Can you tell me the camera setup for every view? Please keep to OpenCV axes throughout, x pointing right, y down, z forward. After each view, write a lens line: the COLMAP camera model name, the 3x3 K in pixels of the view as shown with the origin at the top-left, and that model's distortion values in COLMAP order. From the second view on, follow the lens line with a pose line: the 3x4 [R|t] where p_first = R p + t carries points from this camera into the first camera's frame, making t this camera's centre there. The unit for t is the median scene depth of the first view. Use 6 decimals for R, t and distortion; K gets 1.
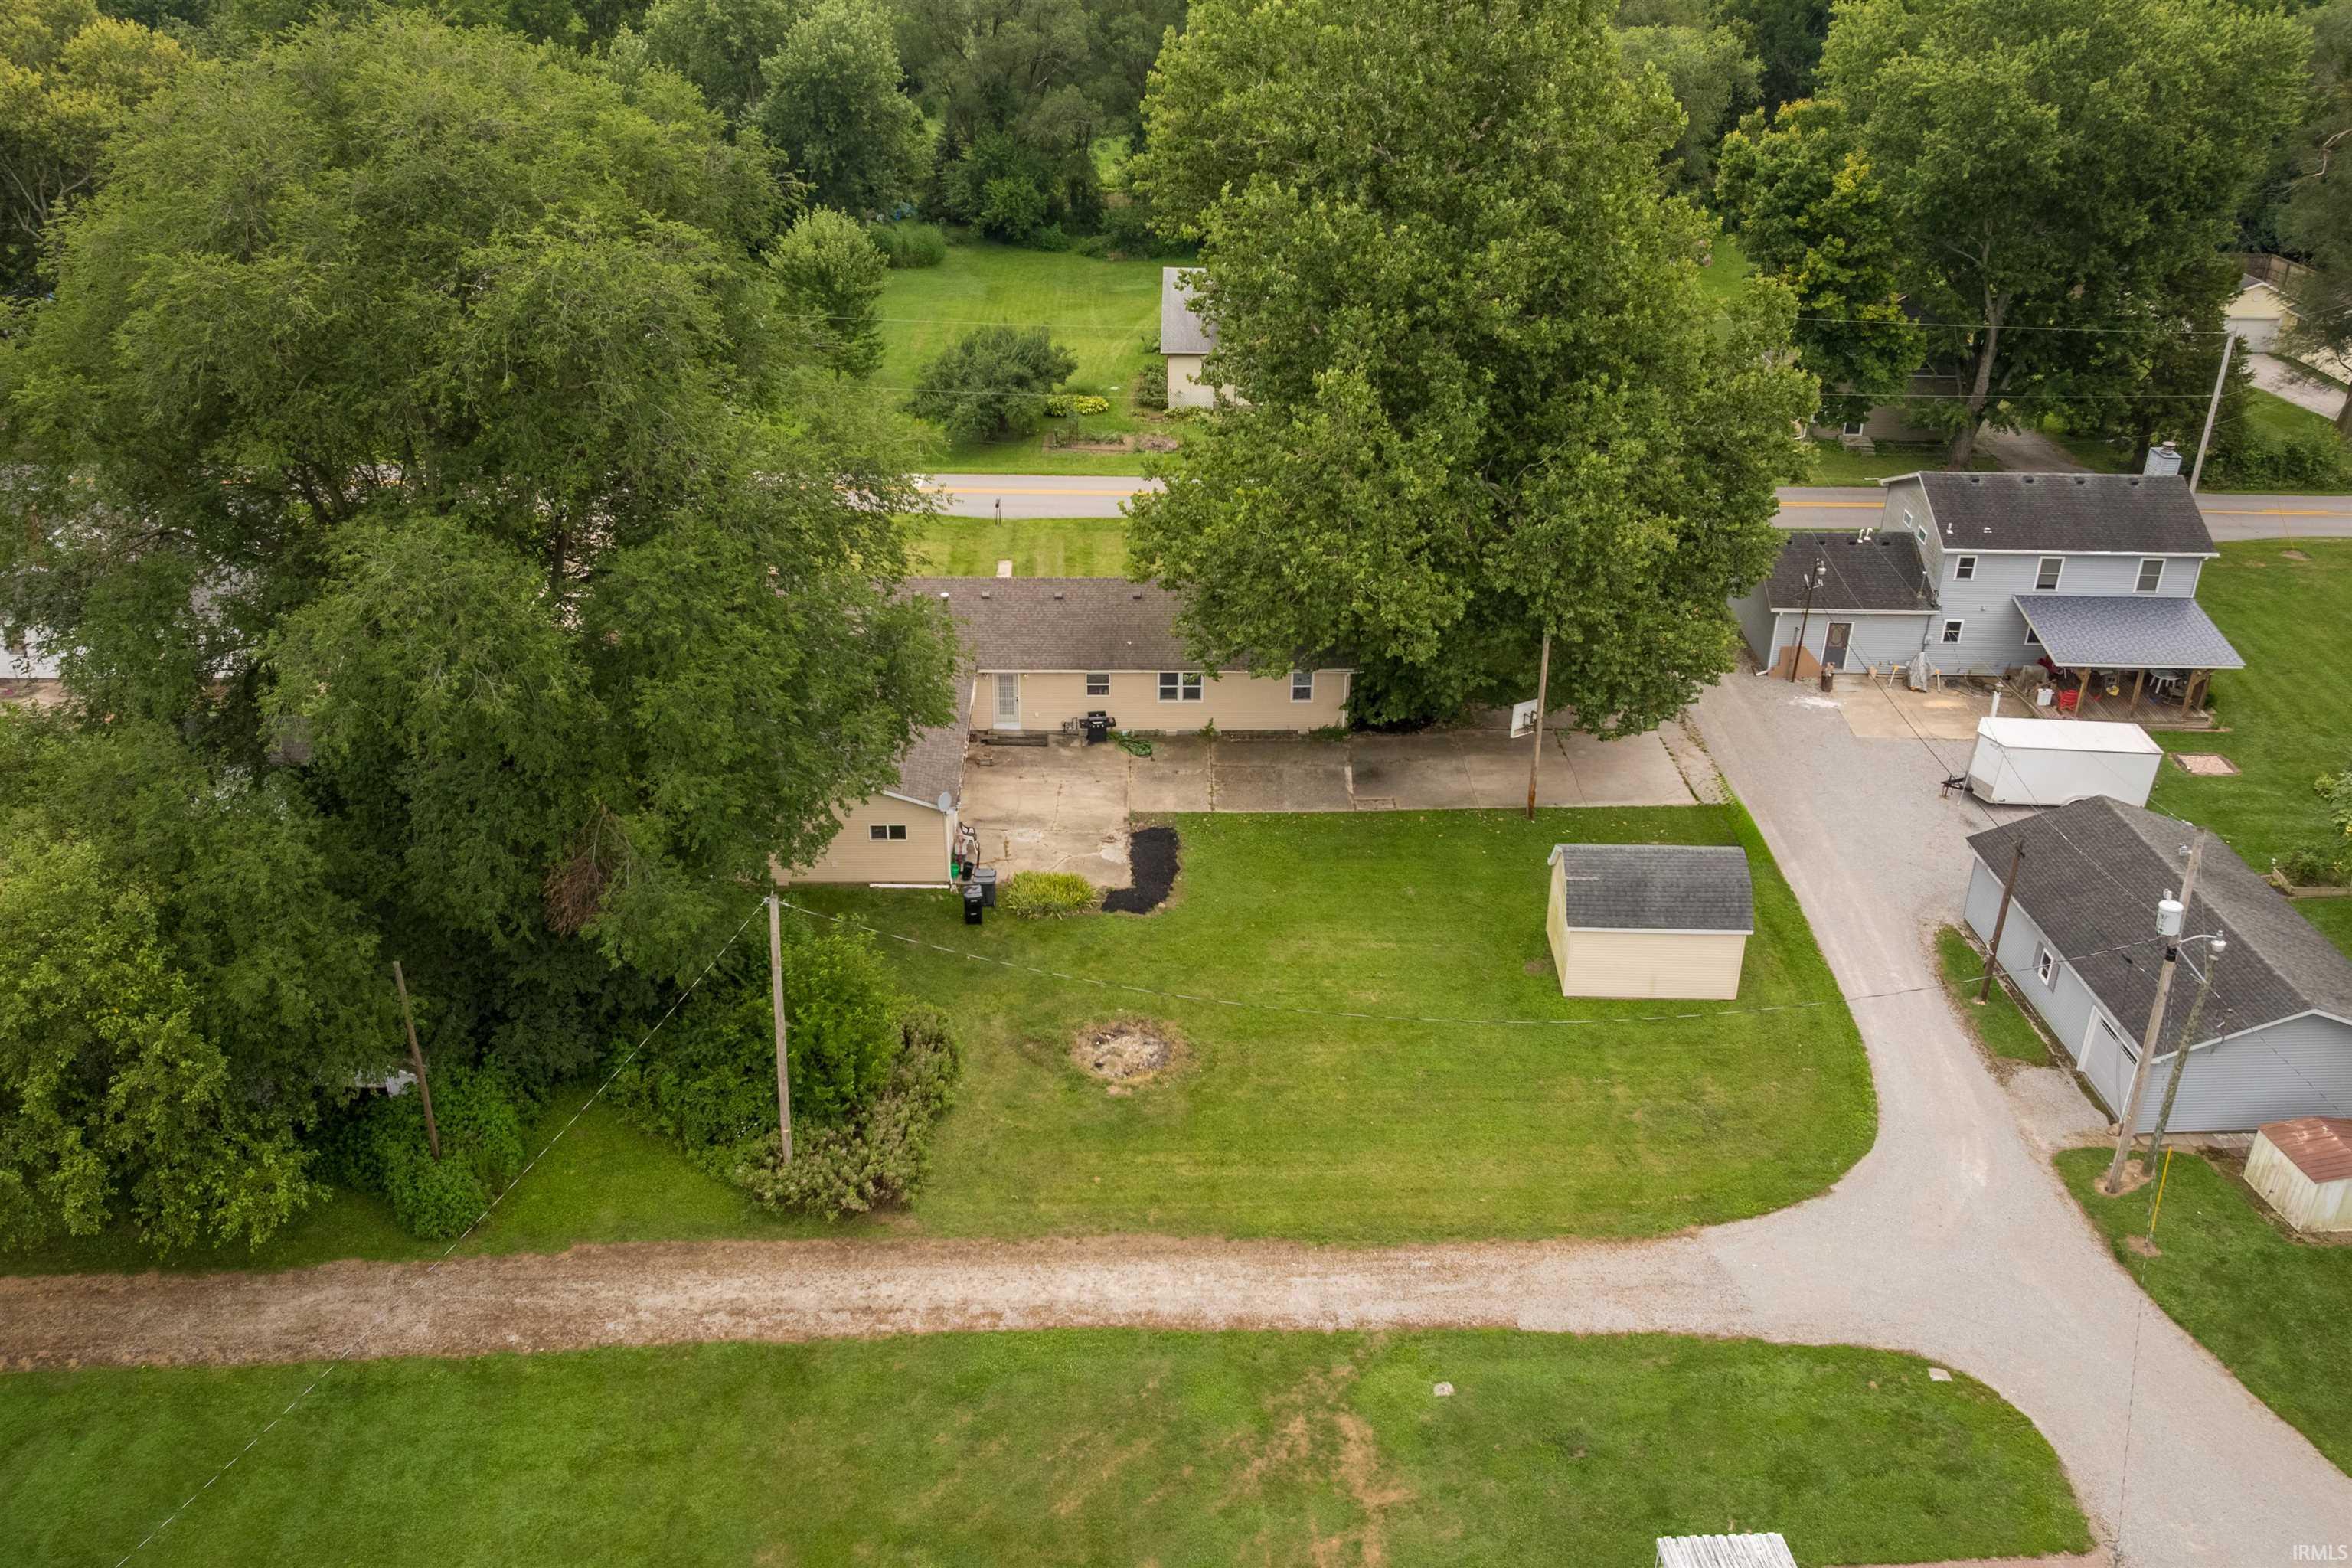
lens RADIAL K [[1999.6, 0, 1146.7], [0, 1999.6, 815.7], [0, 0, 1]] dist [-0.015395, -0.018875]
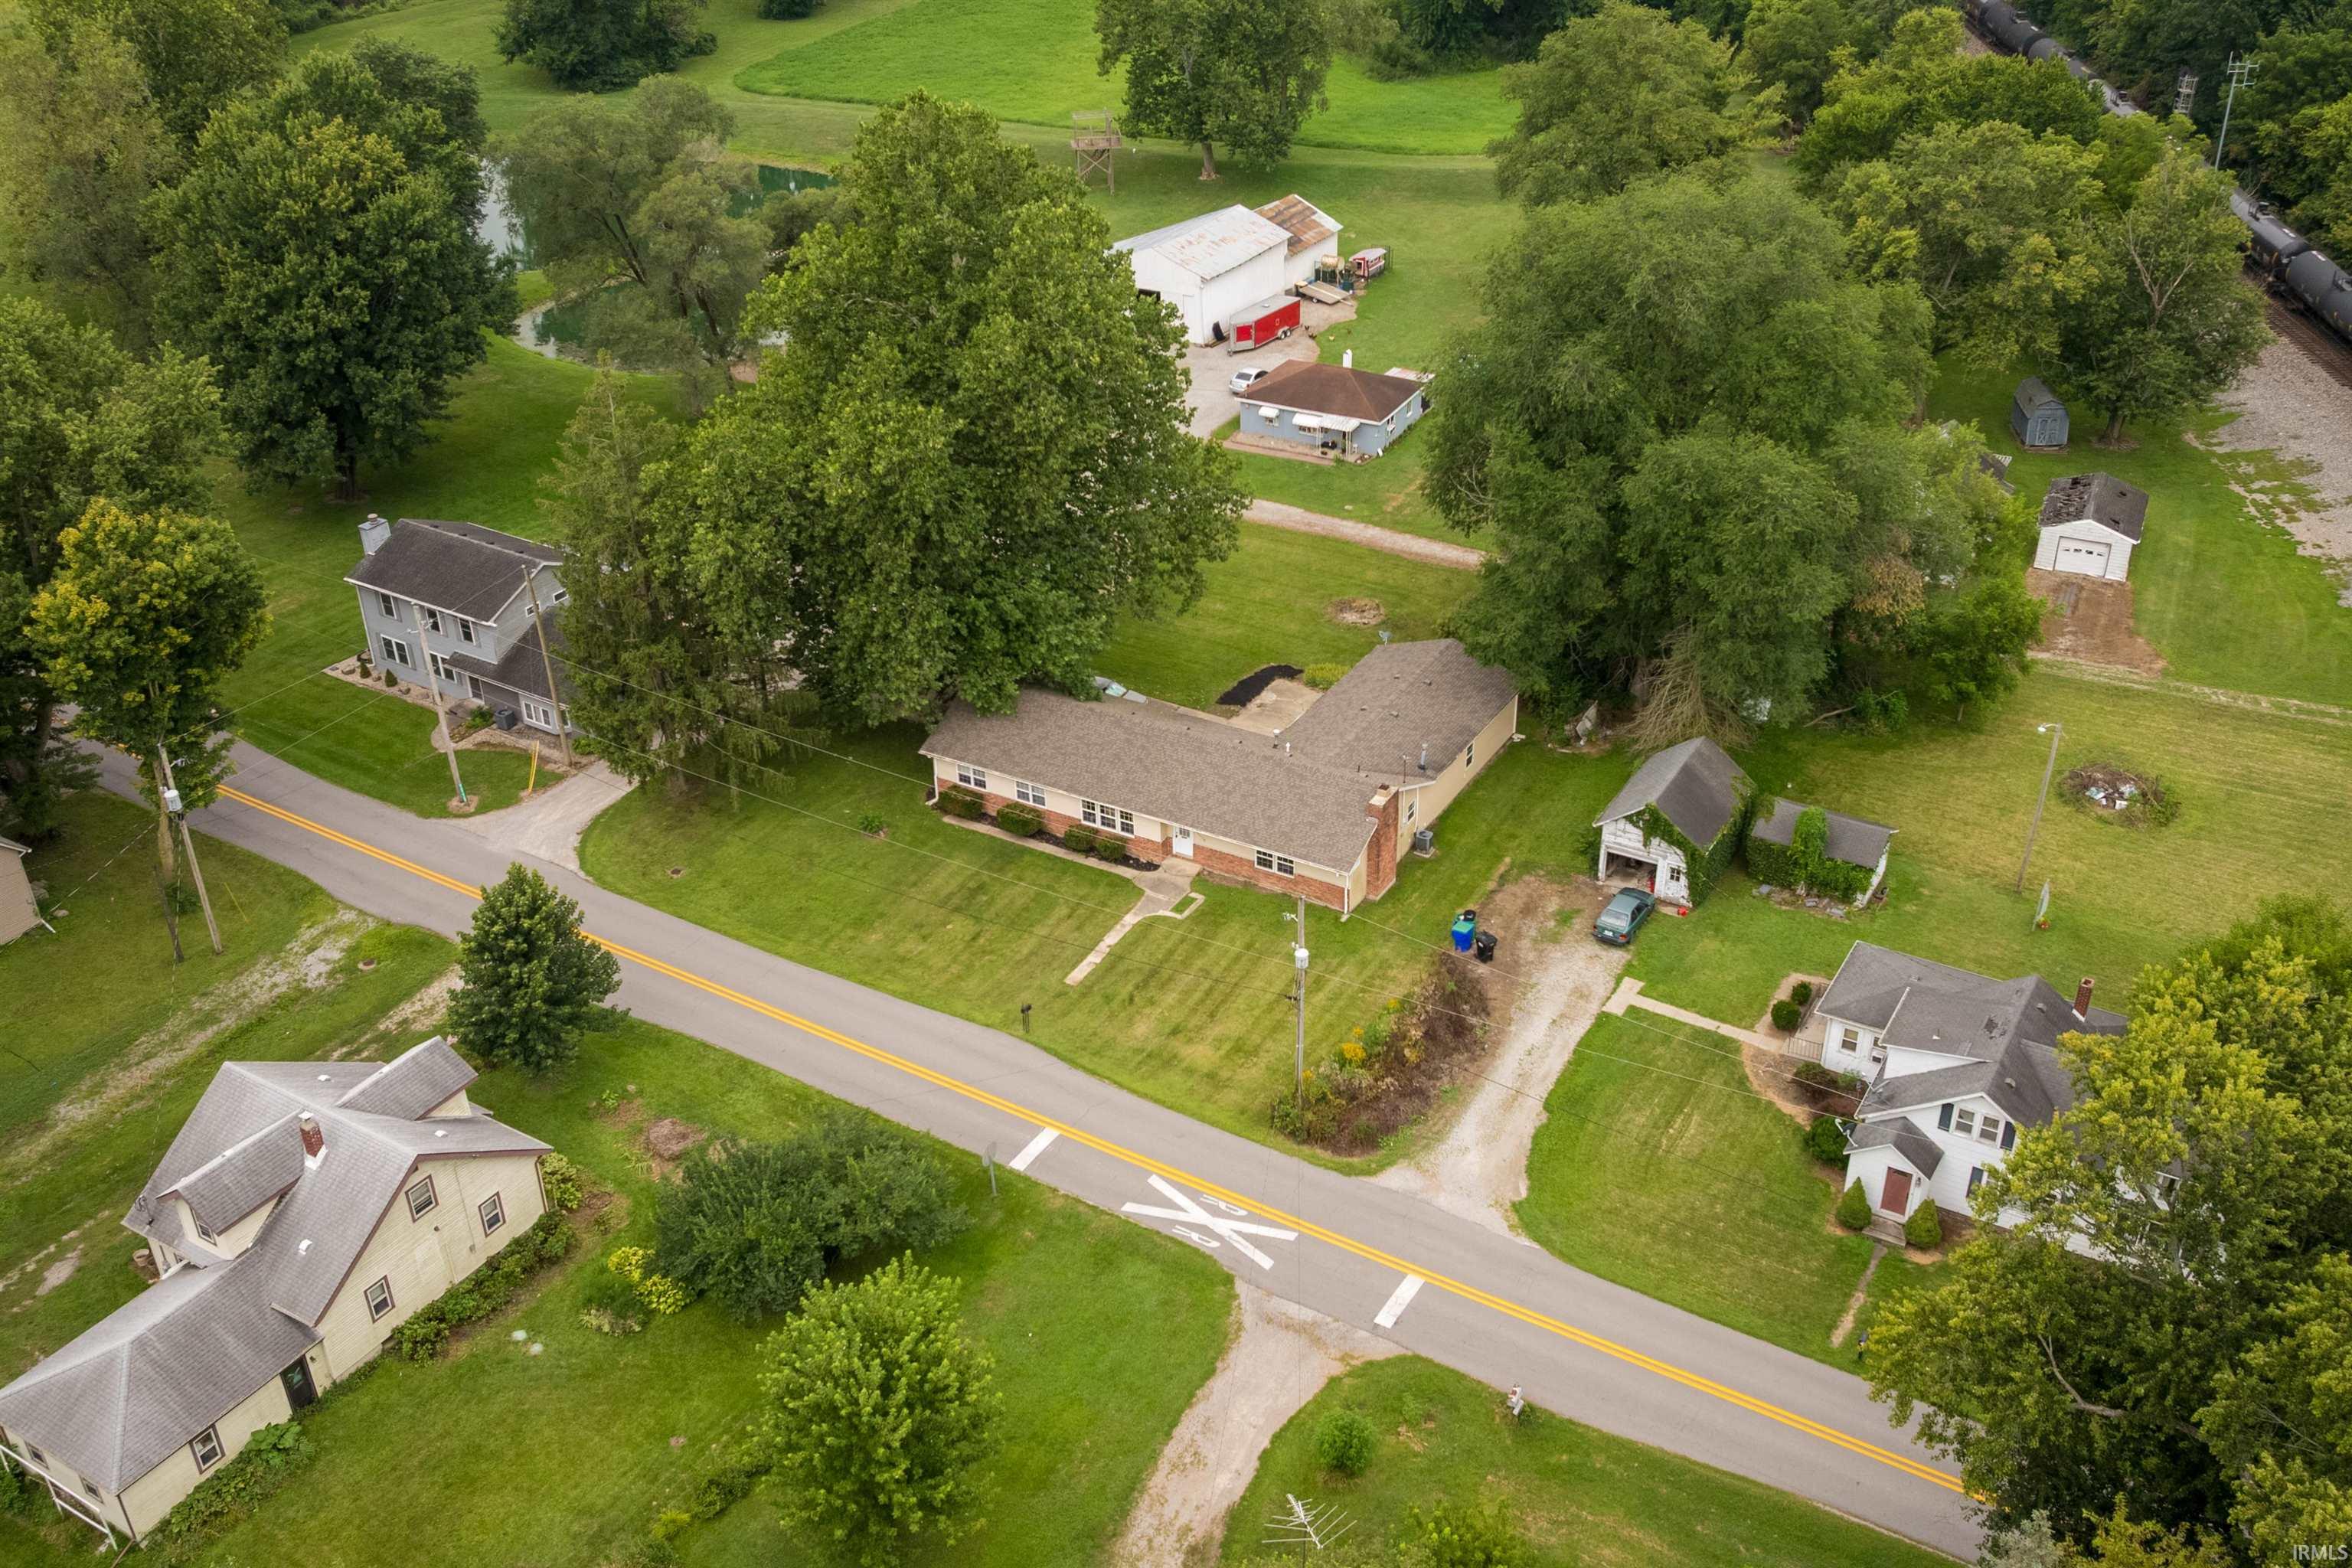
lens RADIAL K [[2180.7, 0, 1219.3], [0, 2180.7, 786.7], [0, 0, 1]] dist [-0.012254, -0.029124]
pose [[-0.865357, -0.254413, 0.431778, -0.843136], [0.237930, 0.549710, 0.800755, -1.504193], [-0.441075, 0.795671, -0.415162, 2.051872]]
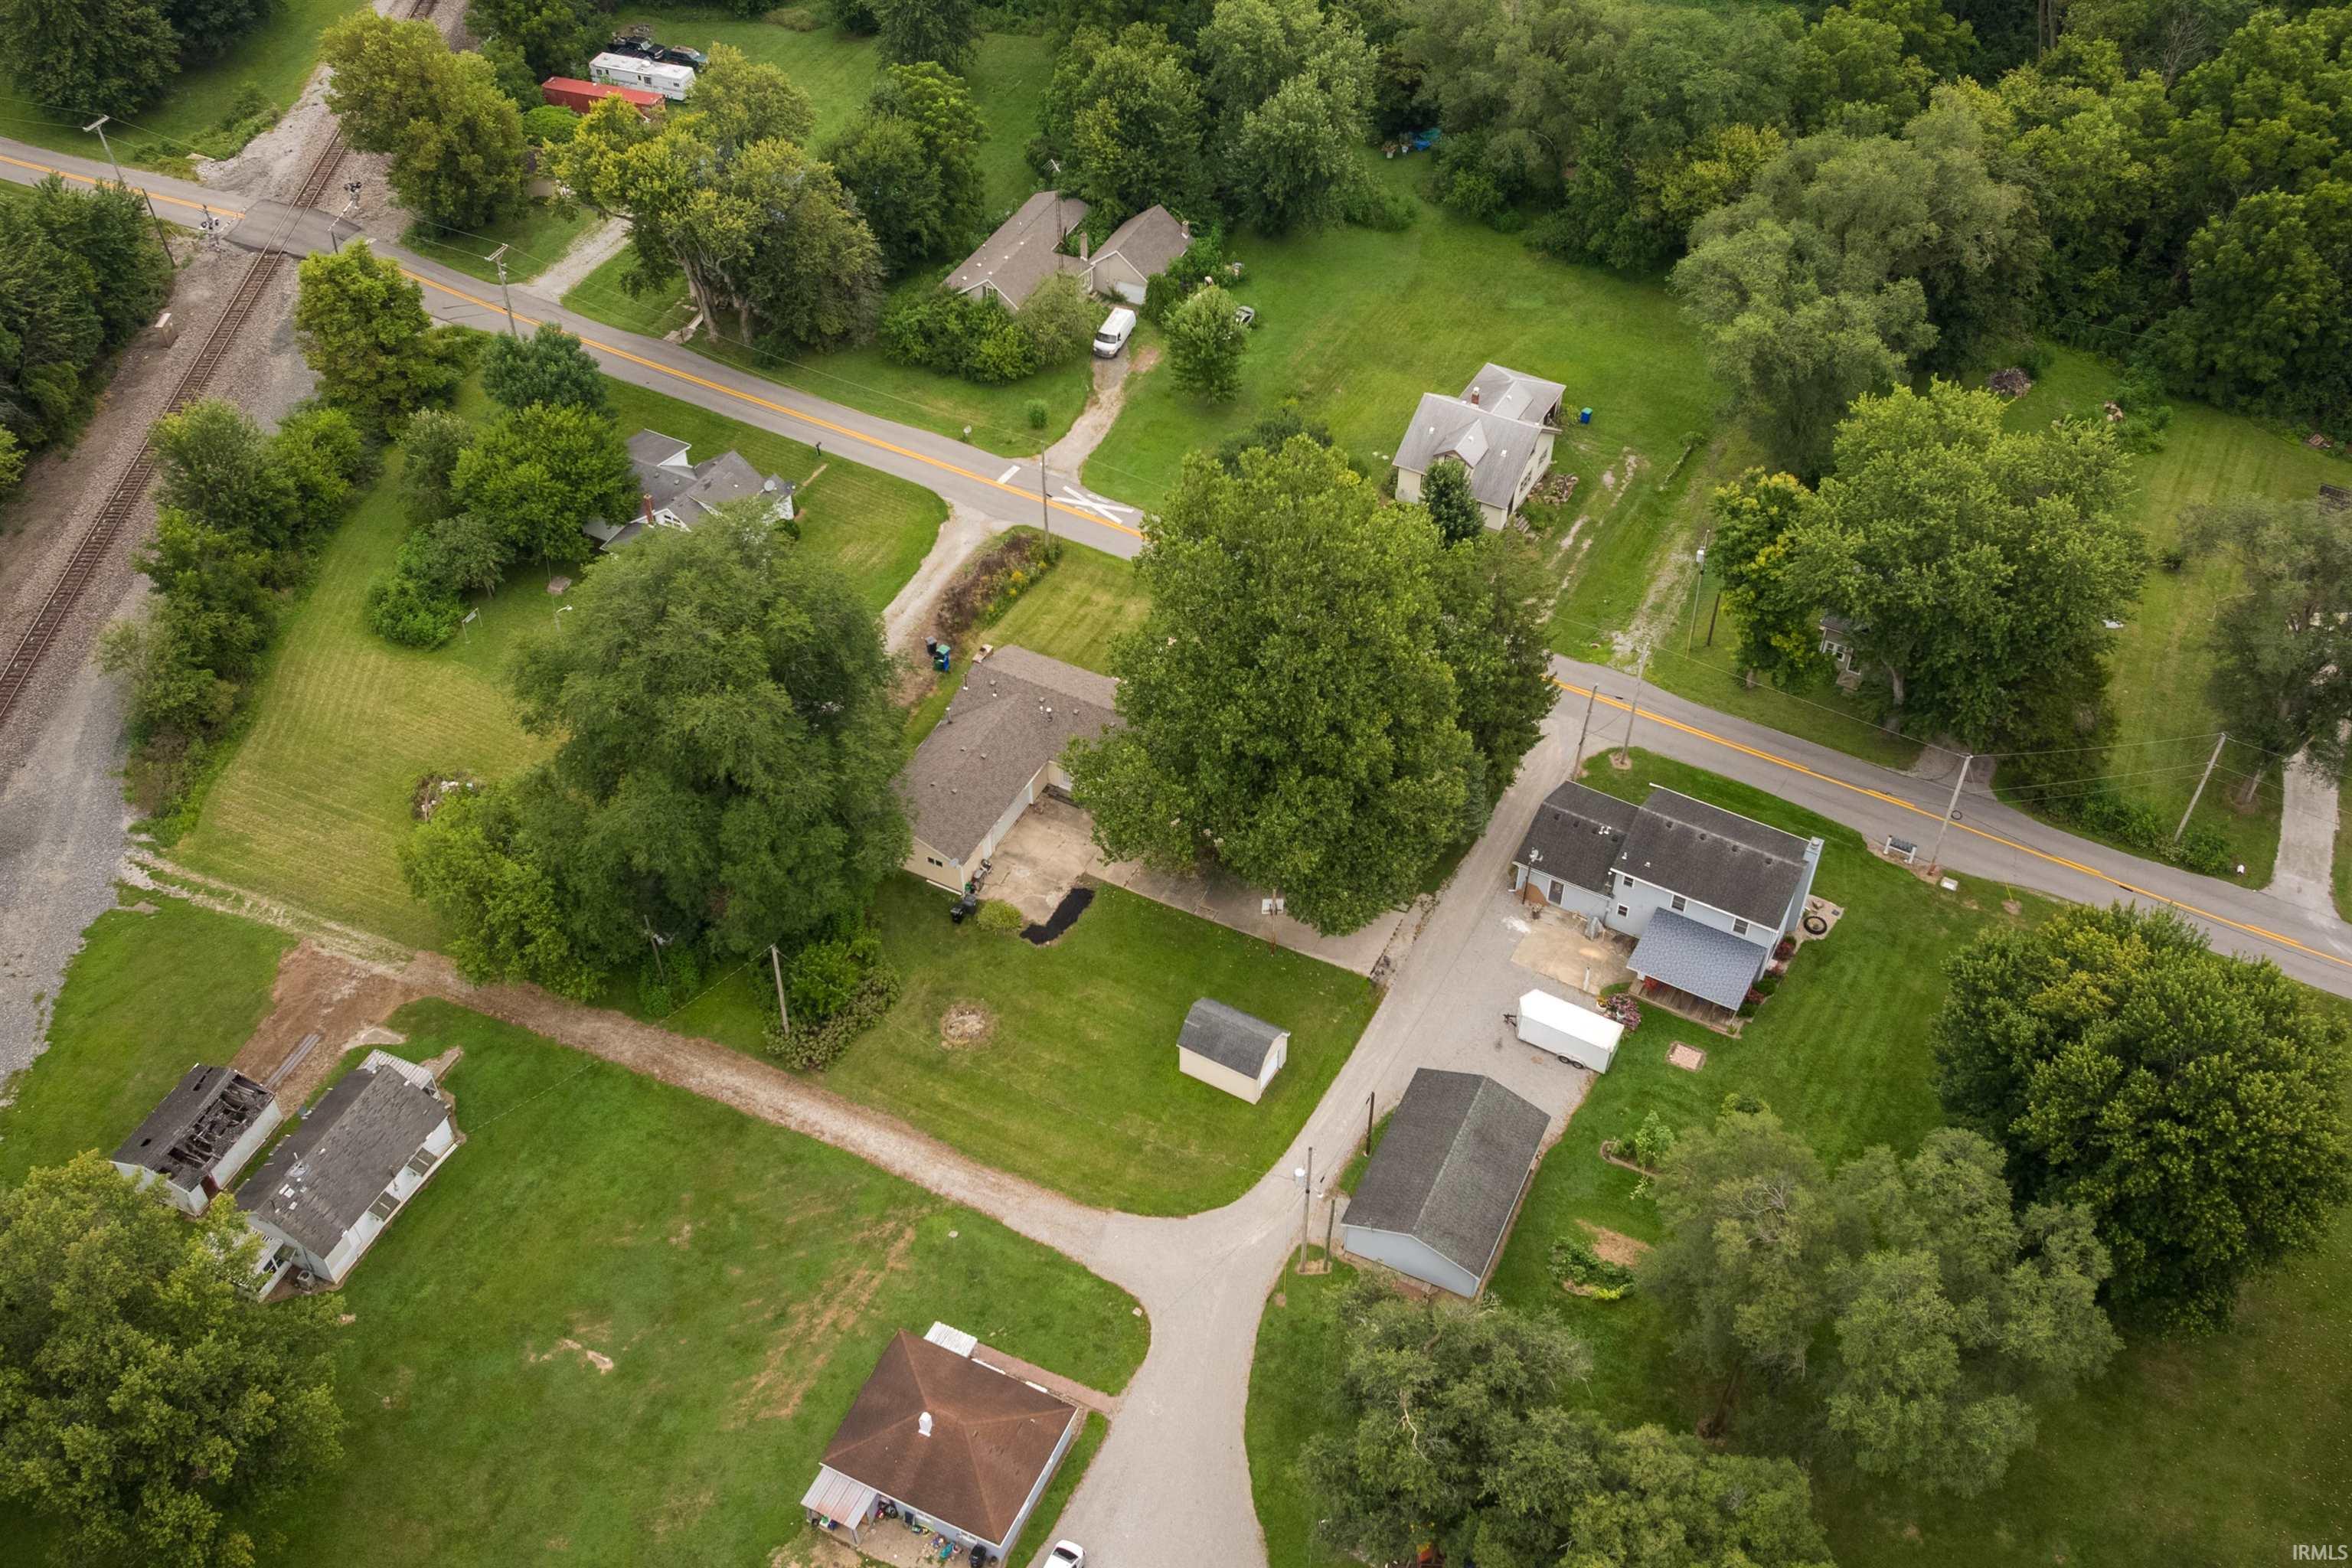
lens RADIAL K [[2253.6, 0, 1171.9], [0, 2253.6, 806.2], [0, 0, 1]] dist [-0.012175, -0.027793]
pose [[0.882192, 0.326525, -0.339290, 0.903915], [-0.220029, 0.922875, 0.316054, -0.884941], [0.416322, -0.204166, 0.885998, -0.960851]]
